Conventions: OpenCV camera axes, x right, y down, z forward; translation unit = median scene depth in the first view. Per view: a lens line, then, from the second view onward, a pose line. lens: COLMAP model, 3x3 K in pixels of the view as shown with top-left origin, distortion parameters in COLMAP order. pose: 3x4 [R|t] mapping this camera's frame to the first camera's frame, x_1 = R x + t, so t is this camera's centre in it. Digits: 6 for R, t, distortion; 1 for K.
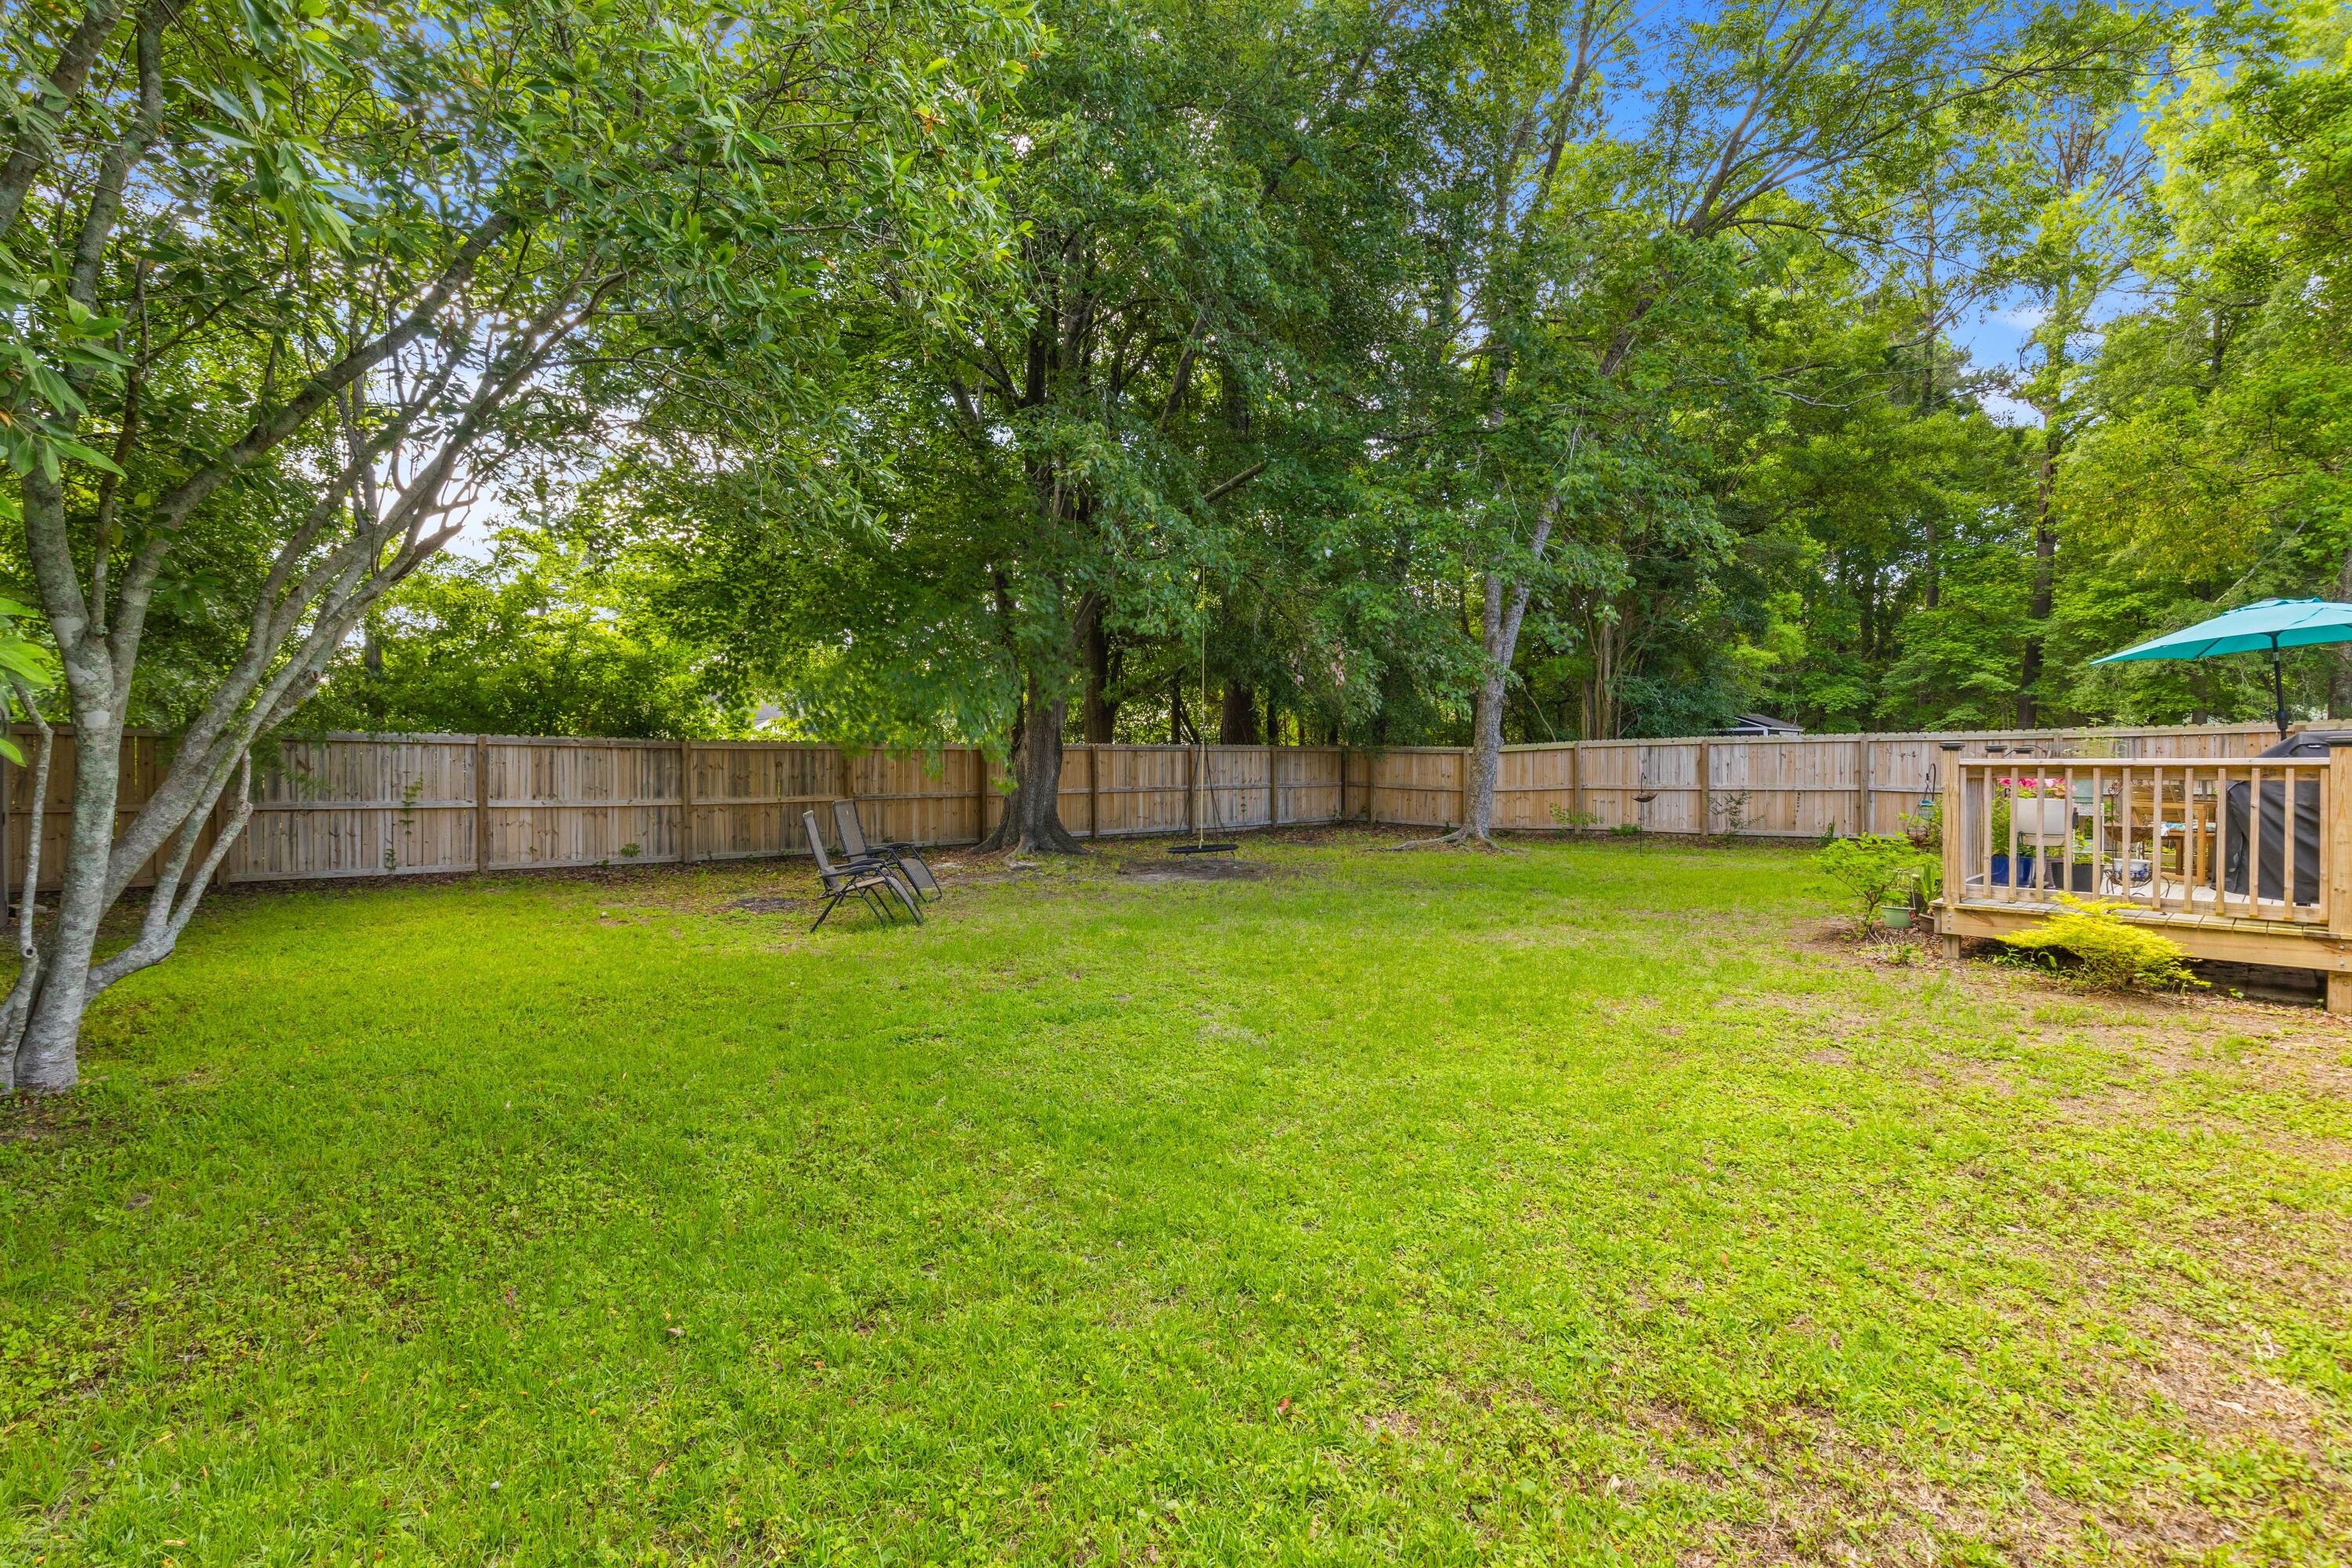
lens RADIAL K [[1064.2, 0, 1163.9], [0, 1064.2, 773.0], [0, 0, 1]] dist [0.018665, 0.000683]
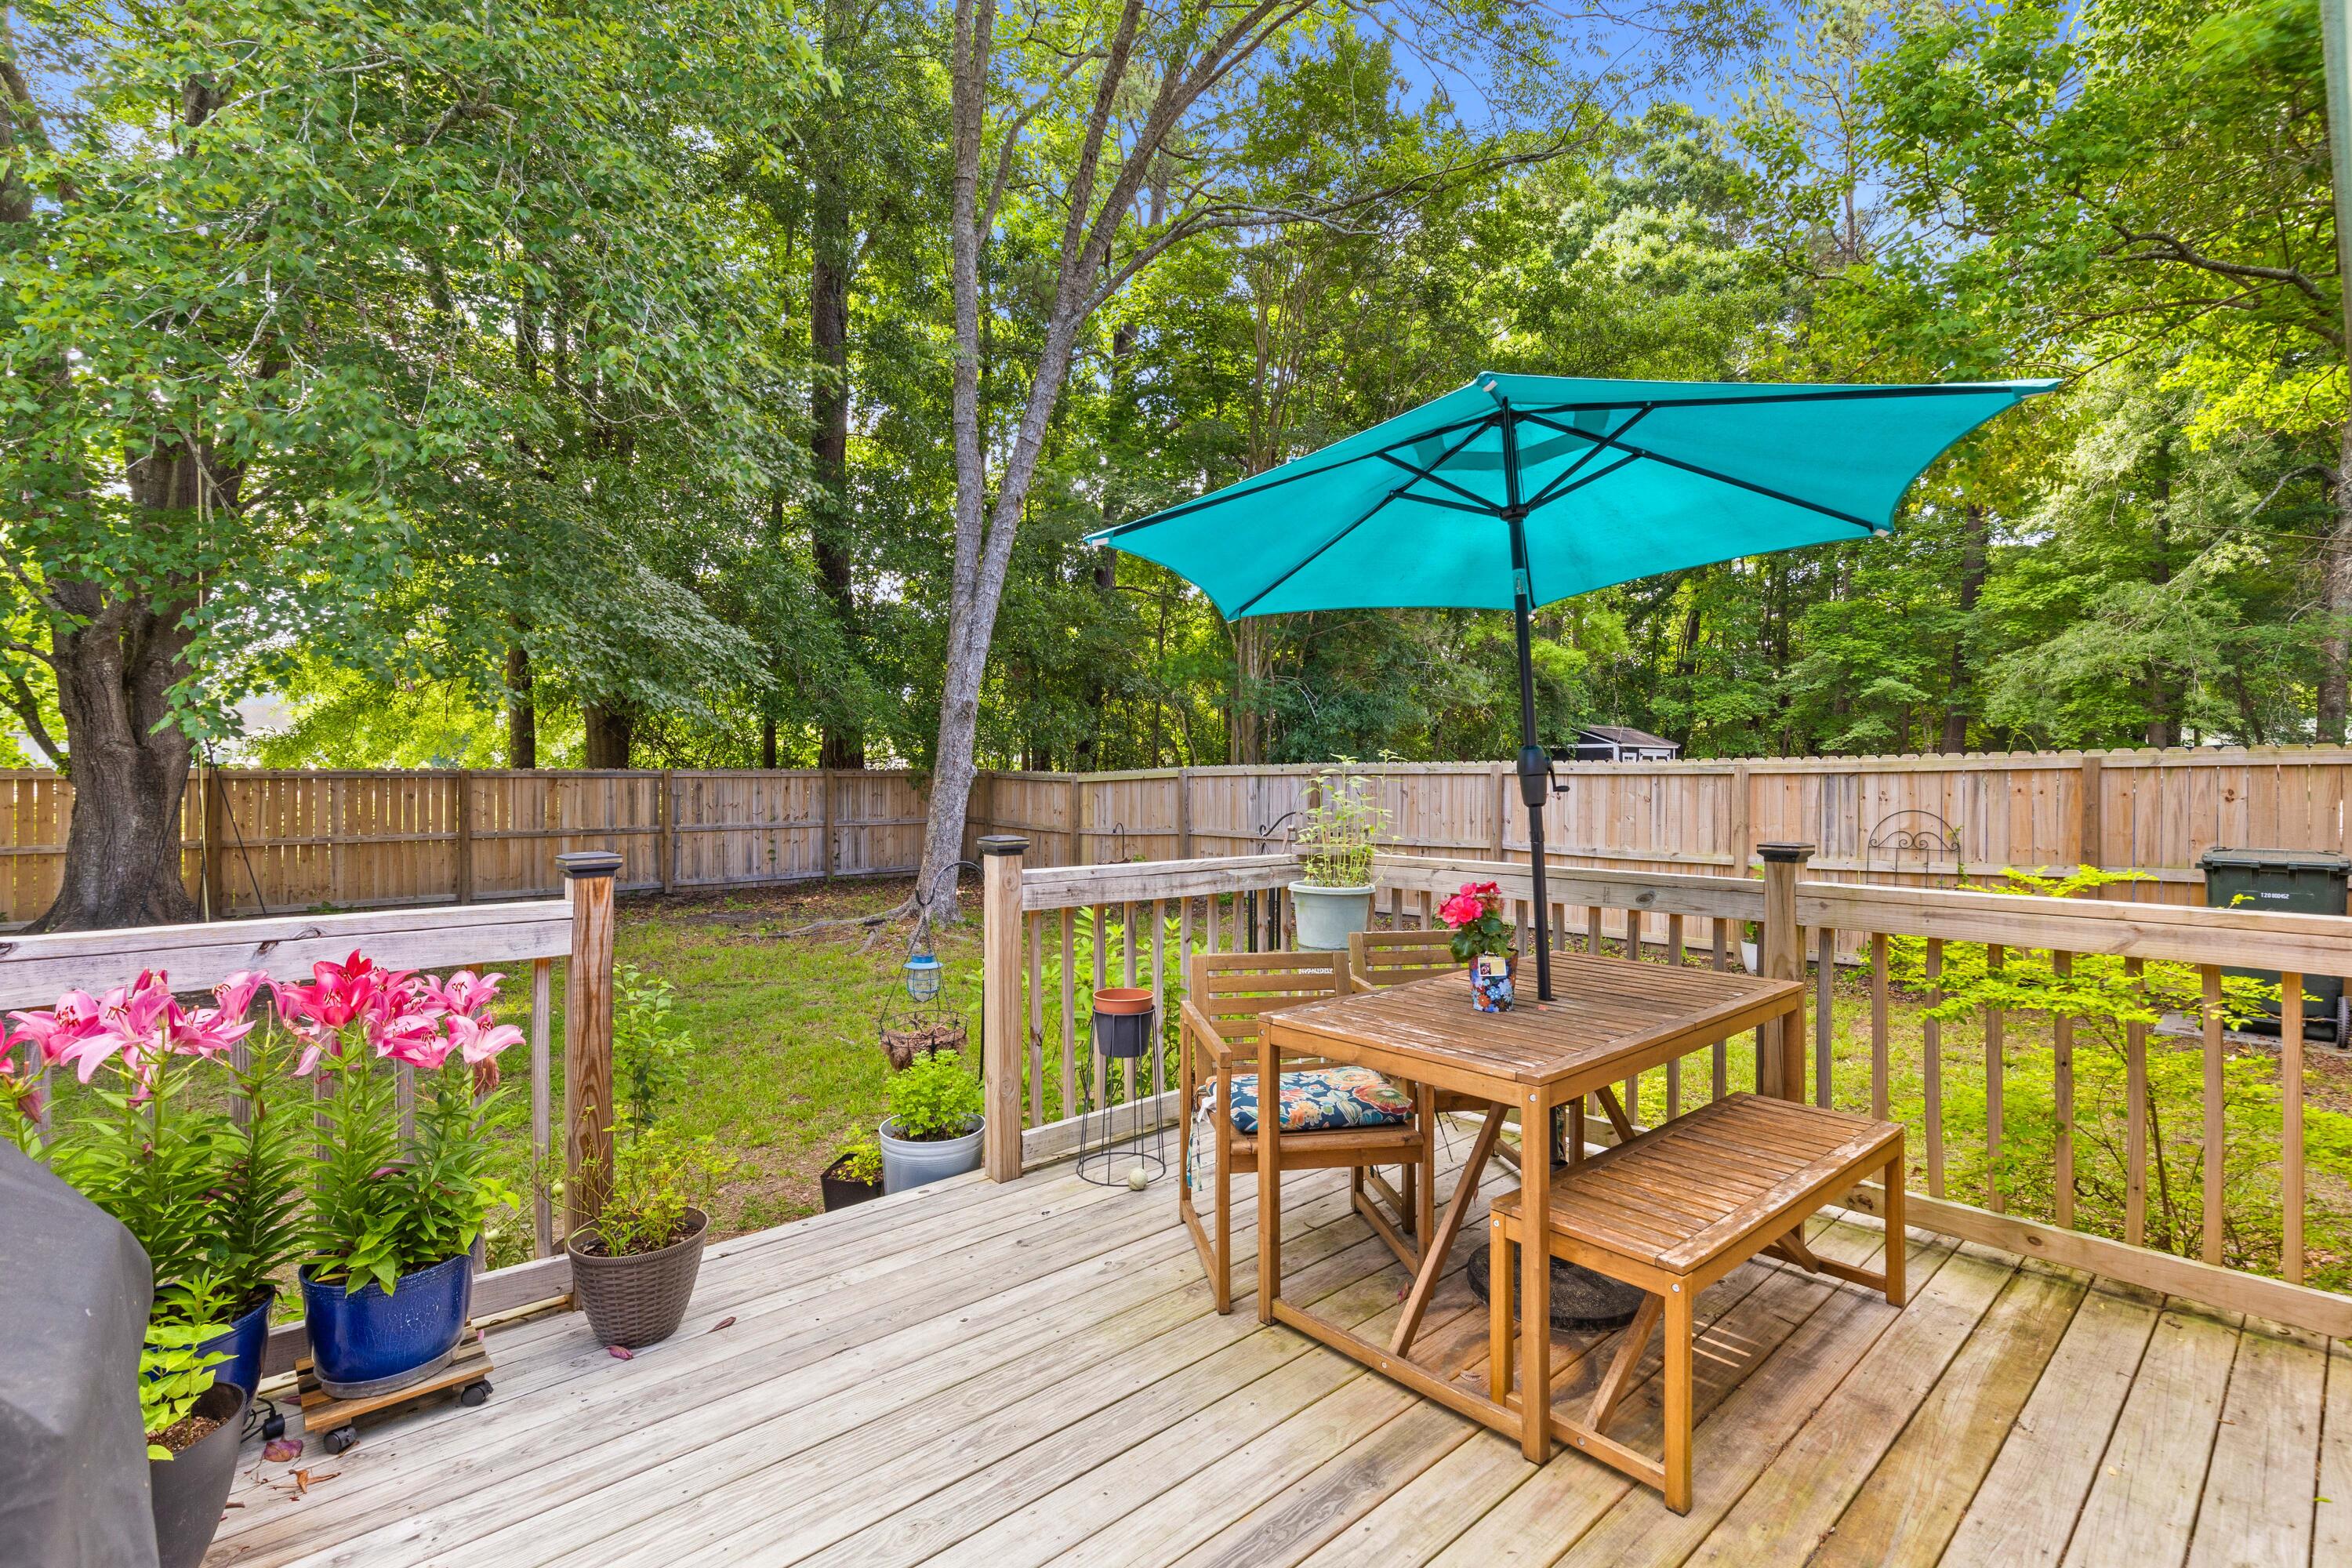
lens RADIAL K [[1064.2, 0, 1185.4], [0, 1064.2, 772.8], [0, 0, 1]] dist [0.018665, 0.000683]
pose [[0.999508, 0.004673, -0.031009, 0.277892], [-0.004939, 0.999952, -0.008504, -0.013682], [0.030968, 0.008653, 0.999483, 0.197786]]
